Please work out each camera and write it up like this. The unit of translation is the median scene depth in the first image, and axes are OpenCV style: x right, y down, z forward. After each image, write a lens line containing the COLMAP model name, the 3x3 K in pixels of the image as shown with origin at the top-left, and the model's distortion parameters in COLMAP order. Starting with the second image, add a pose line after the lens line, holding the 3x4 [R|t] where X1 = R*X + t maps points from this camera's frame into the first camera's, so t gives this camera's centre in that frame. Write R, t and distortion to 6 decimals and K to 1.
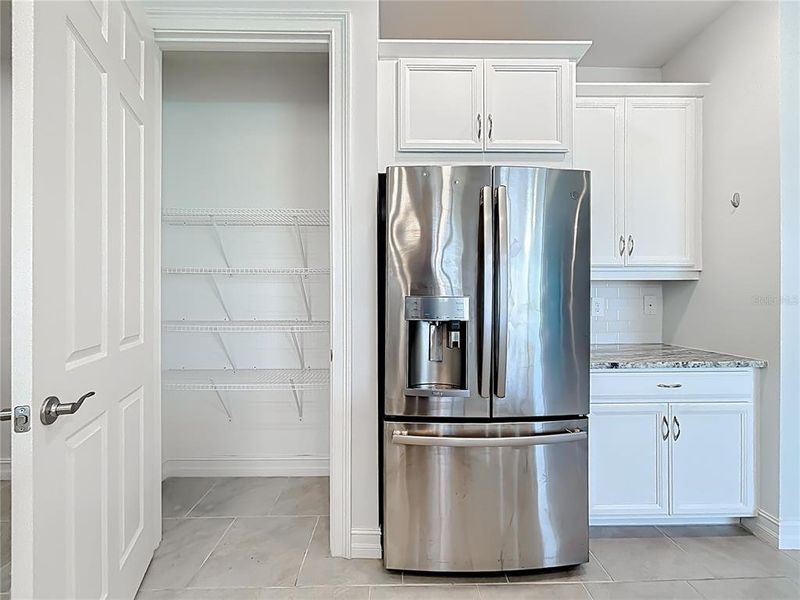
lens RADIAL K [[328.4, 0, 403.2], [0, 328.4, 301.0], [0, 0, 1]] dist [-0.004141, -0.000616]
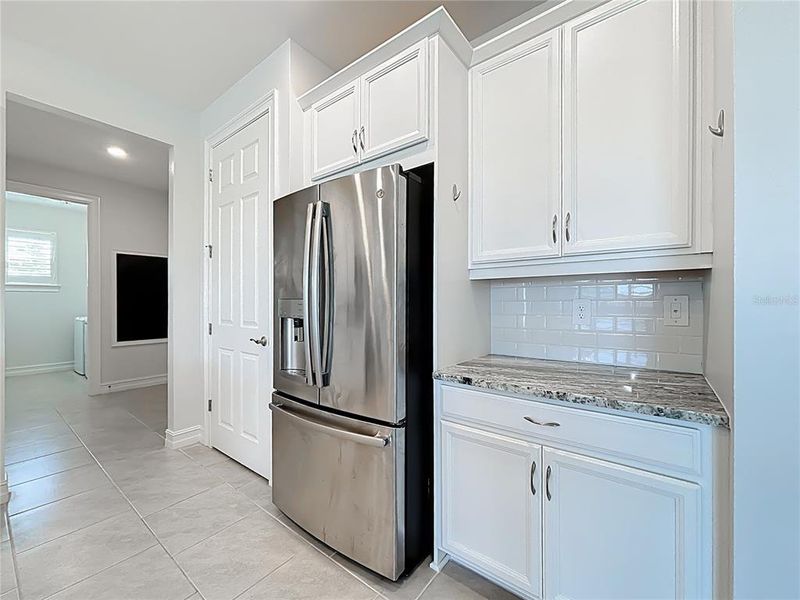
lens RADIAL K [[328.4, 0, 397.1], [0, 328.4, 304.6], [0, 0, 1]] dist [-0.004141, -0.000616]
pose [[0.780604, 0.006123, -0.624995, 1.022967], [-0.003345, 0.999979, 0.005619, -0.000977], [0.625016, -0.002295, 0.780608, 0.240701]]
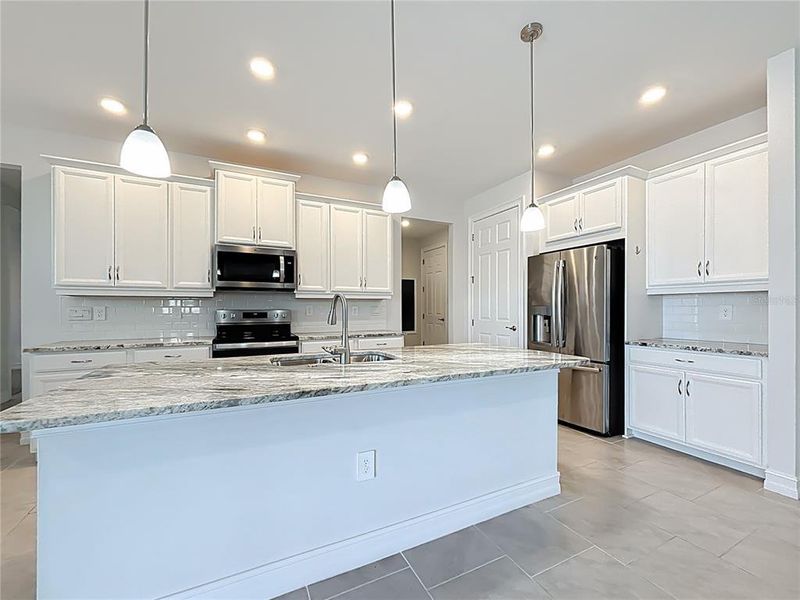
lens RADIAL K [[328.4, 0, 402.8], [0, 328.4, 311.1], [0, 0, 1]] dist [-0.004141, -0.000616]
pose [[0.440176, 0.007426, -0.897881, 1.646210], [-0.003611, 0.999972, 0.006500, 0.011552], [0.897904, 0.000381, 0.440191, -0.930567]]
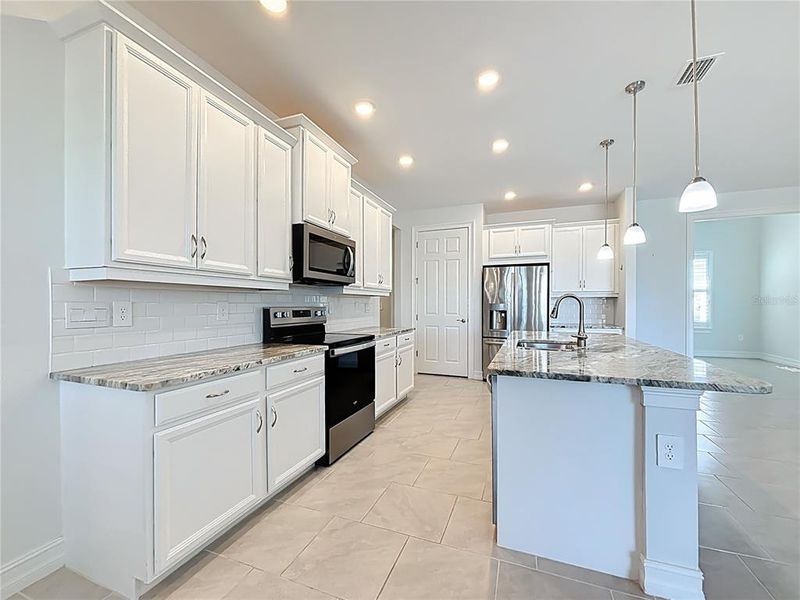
lens RADIAL K [[328.4, 0, 389.3], [0, 328.4, 308.2], [0, 0, 1]] dist [-0.004141, -0.000616]
pose [[0.923593, 0.005521, -0.383335, 0.321165], [-0.003653, 0.999978, 0.005601, 0.015771], [0.383357, -0.003773, 0.923593, -2.371479]]
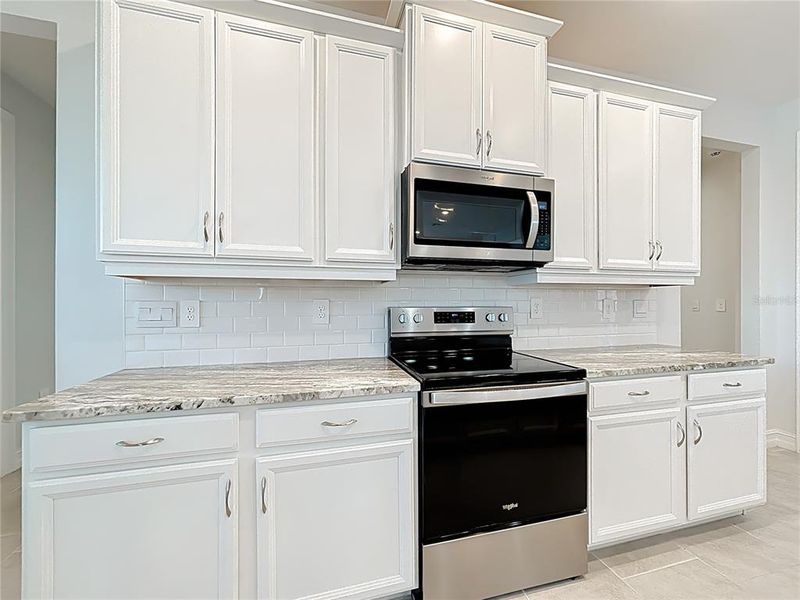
lens RADIAL K [[313.9, 0, 400.2], [0, 313.9, 304.0], [0, 0, 1]] dist [-0.004348, 0.001030]
pose [[0.258070, 0.006441, -0.966105, 0.188083], [-0.005410, 0.999972, 0.005221, 0.005920], [0.966111, 0.003879, 0.258097, -1.322177]]
